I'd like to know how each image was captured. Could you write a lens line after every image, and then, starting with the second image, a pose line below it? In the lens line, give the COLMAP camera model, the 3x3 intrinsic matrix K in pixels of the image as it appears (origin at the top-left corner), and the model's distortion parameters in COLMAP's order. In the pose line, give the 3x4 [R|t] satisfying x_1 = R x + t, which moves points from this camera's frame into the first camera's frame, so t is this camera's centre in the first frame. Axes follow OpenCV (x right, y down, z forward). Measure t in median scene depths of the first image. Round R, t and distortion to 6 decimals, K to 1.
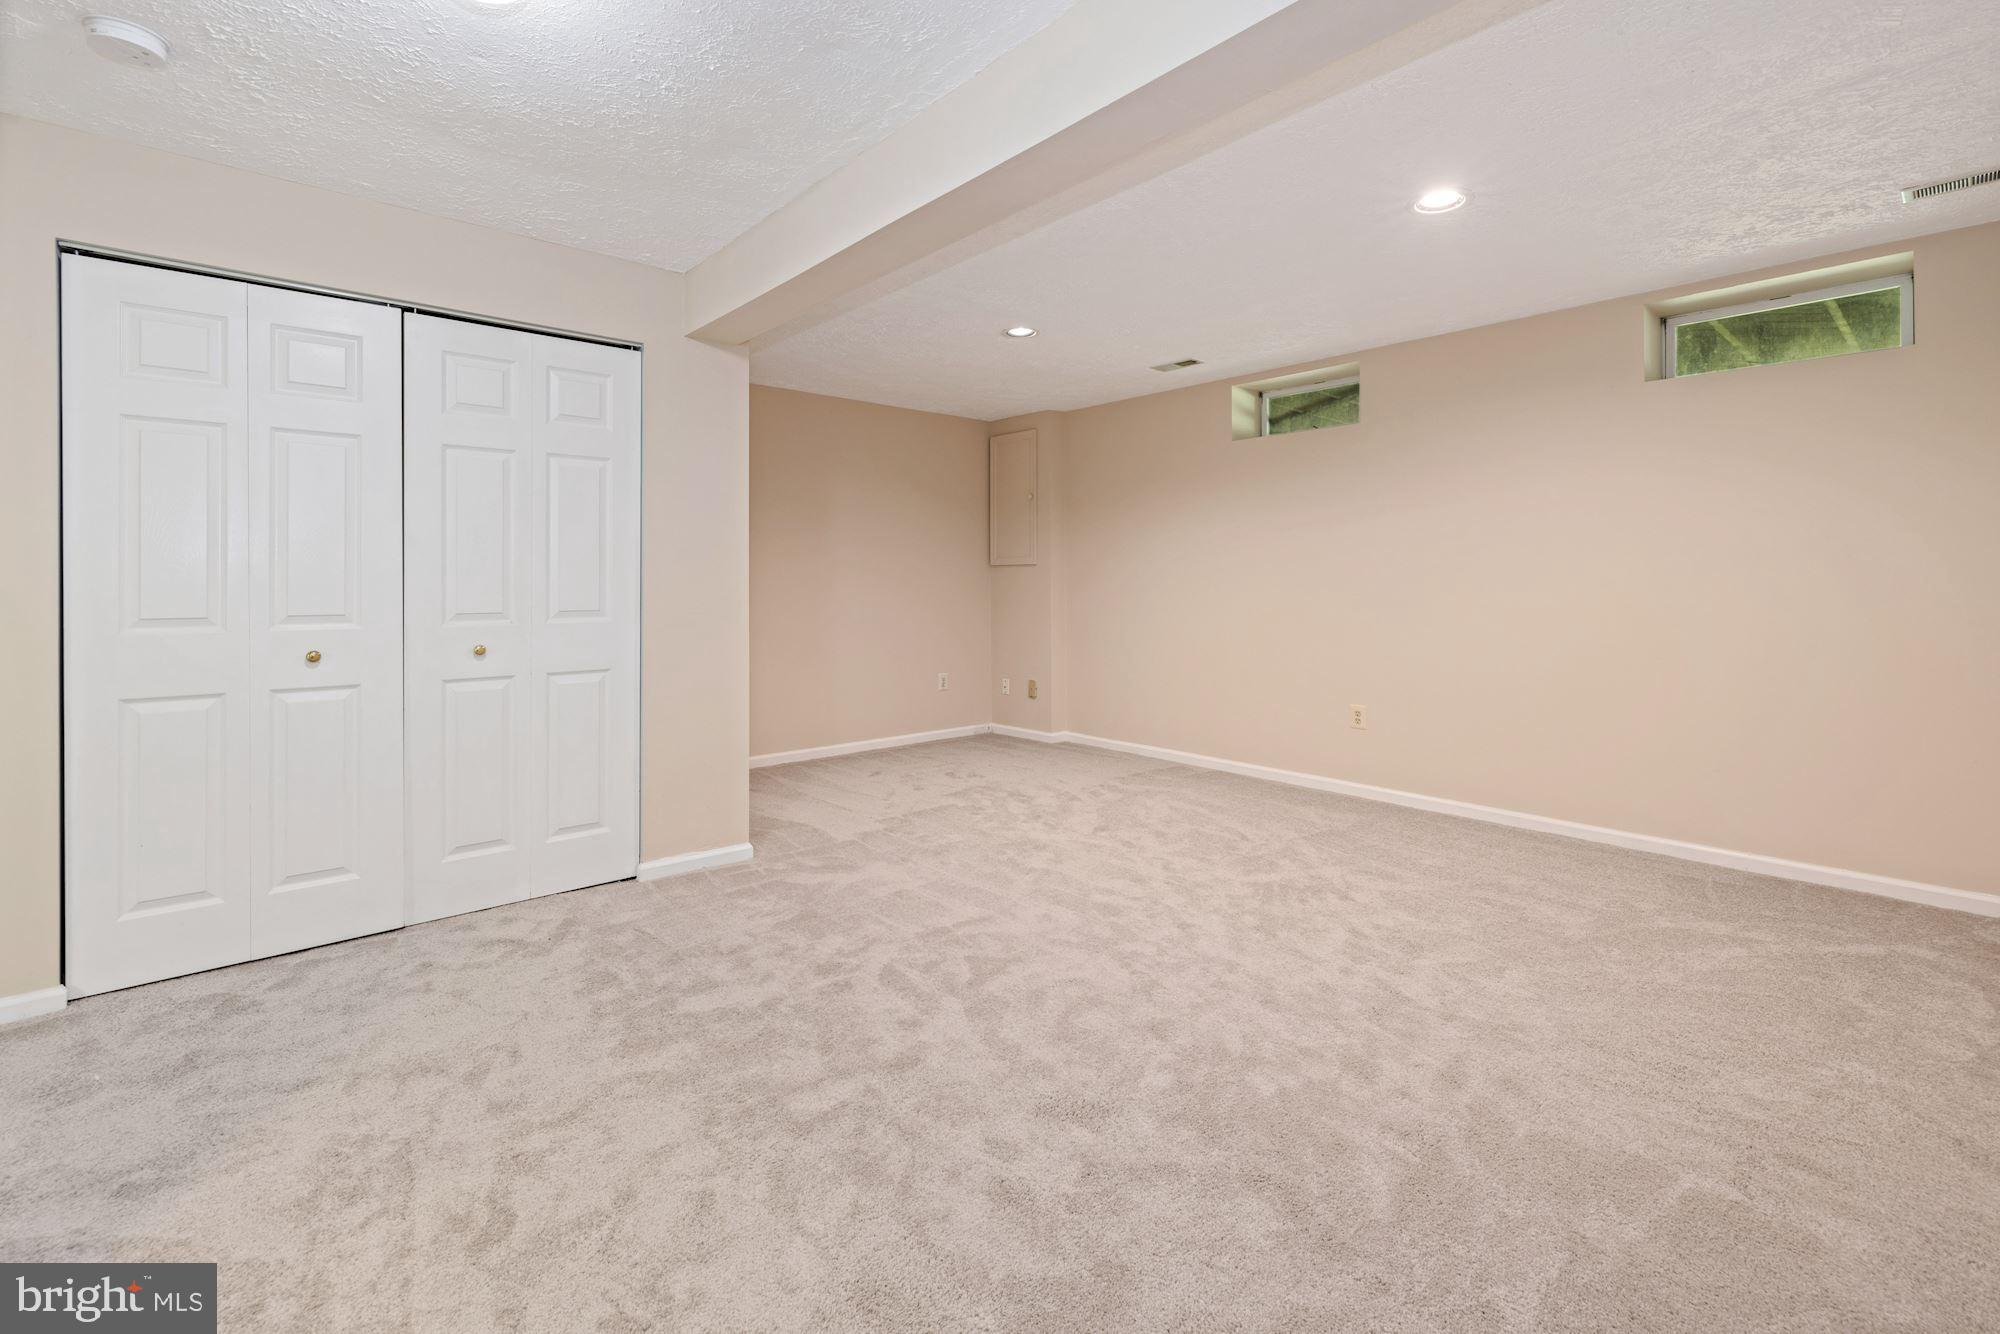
lens RADIAL K [[868.5, 0, 999.7], [0, 868.5, 581.3], [0, 0, 1]] dist [-0.001678, -0.000467]
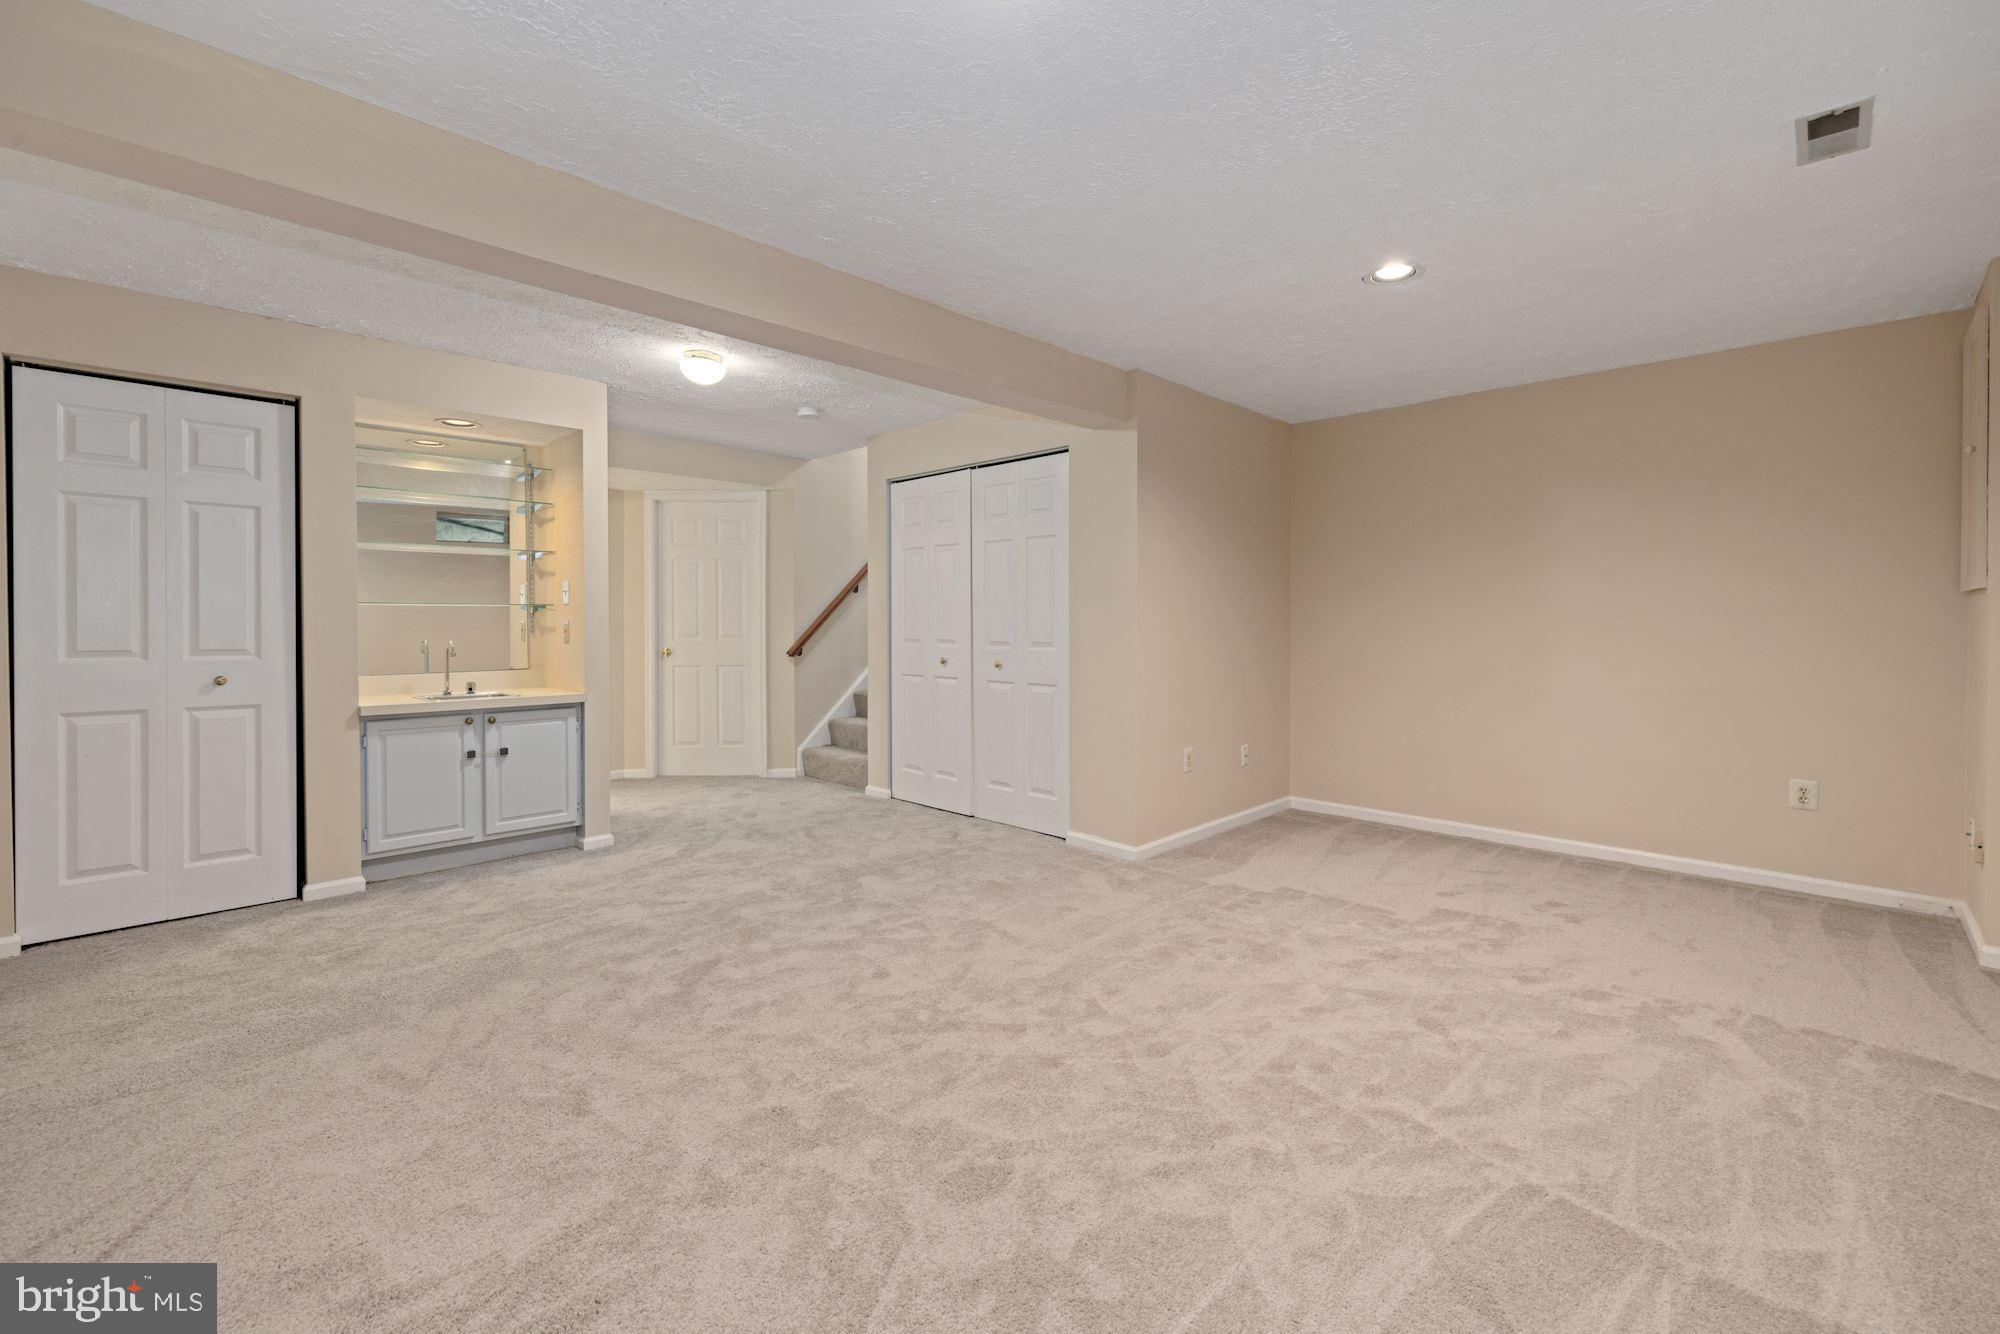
lens RADIAL K [[837.9, 0, 1004.7], [0, 837.9, 628.8], [0, 0, 1]] dist [0.001179, 0.000068]
pose [[0.081453, 0.003672, -0.996670, 0.999840], [-0.003413, 0.999988, 0.003406, 0.007194], [0.996671, 0.003124, 0.081464, 0.903114]]
